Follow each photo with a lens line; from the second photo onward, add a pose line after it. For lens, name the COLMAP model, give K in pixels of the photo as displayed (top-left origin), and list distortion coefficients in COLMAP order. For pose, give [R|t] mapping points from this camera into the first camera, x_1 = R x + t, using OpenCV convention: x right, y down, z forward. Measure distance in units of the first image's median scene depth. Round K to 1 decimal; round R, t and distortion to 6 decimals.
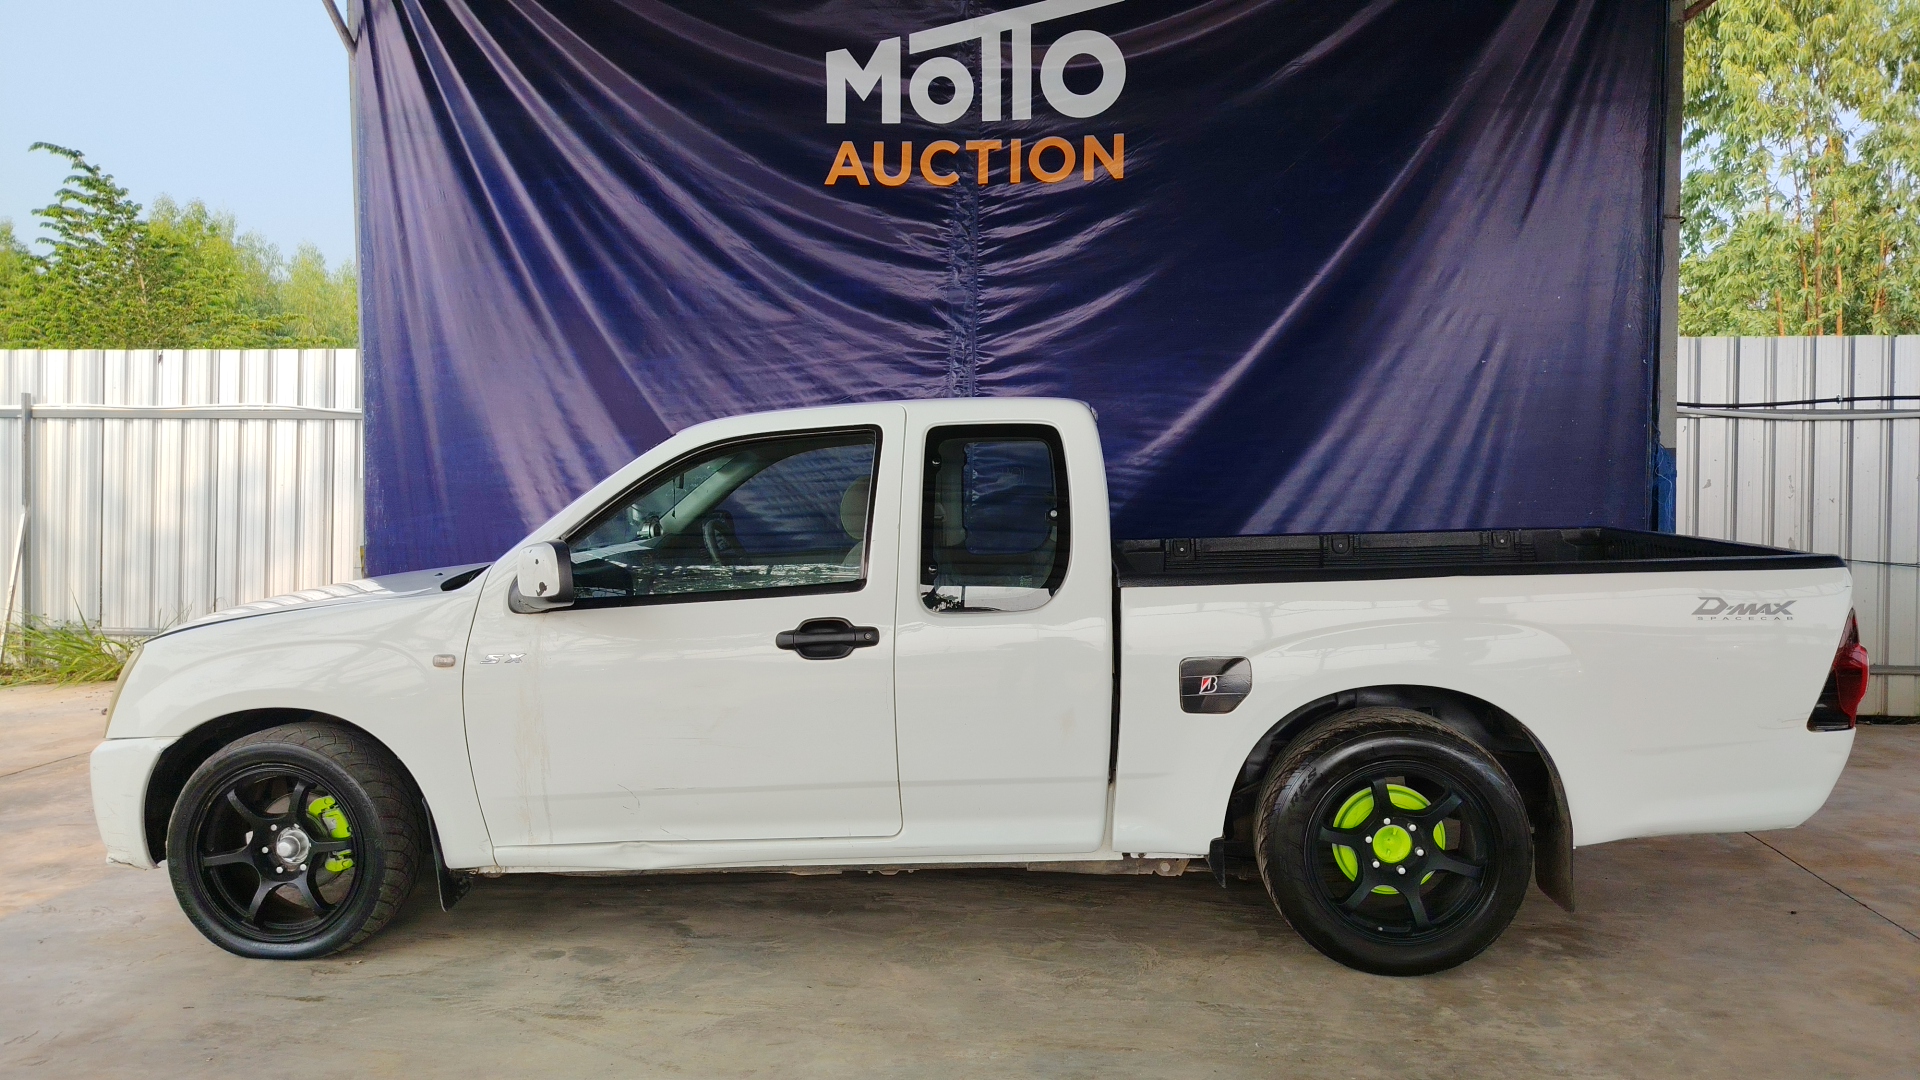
lens RADIAL K [[1367.0, 0, 957.7], [0, 1367.0, 534.1], [0, 0, 1]] dist [0.041436, -0.049384]
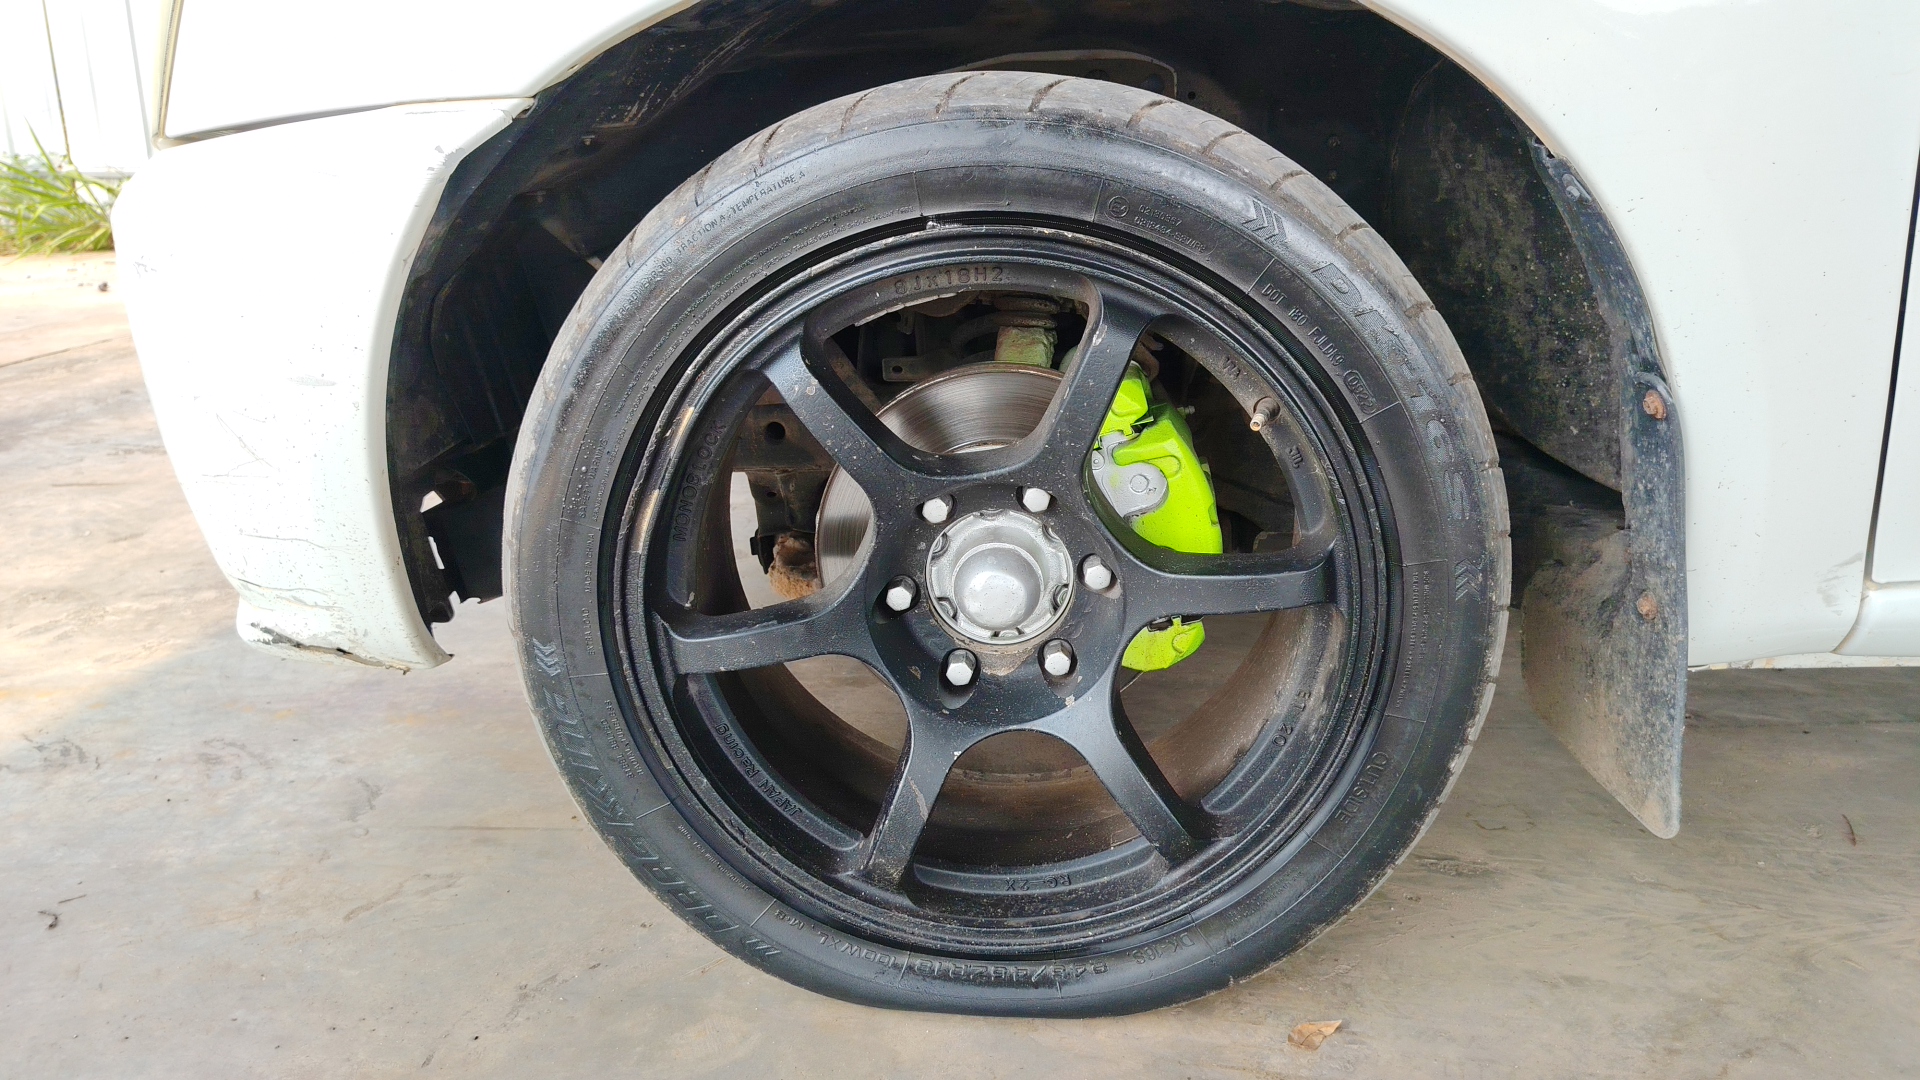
lens RADIAL K [[1367.0, 0, 956.4], [0, 1367.0, 539.4], [0, 0, 1]] dist [0.041436, -0.049384]
pose [[0.999838, -0.017882, 0.002267, -0.493263], [0.016619, 0.963224, 0.268185, 0.153995], [-0.006980, -0.268104, 0.963365, 0.768399]]
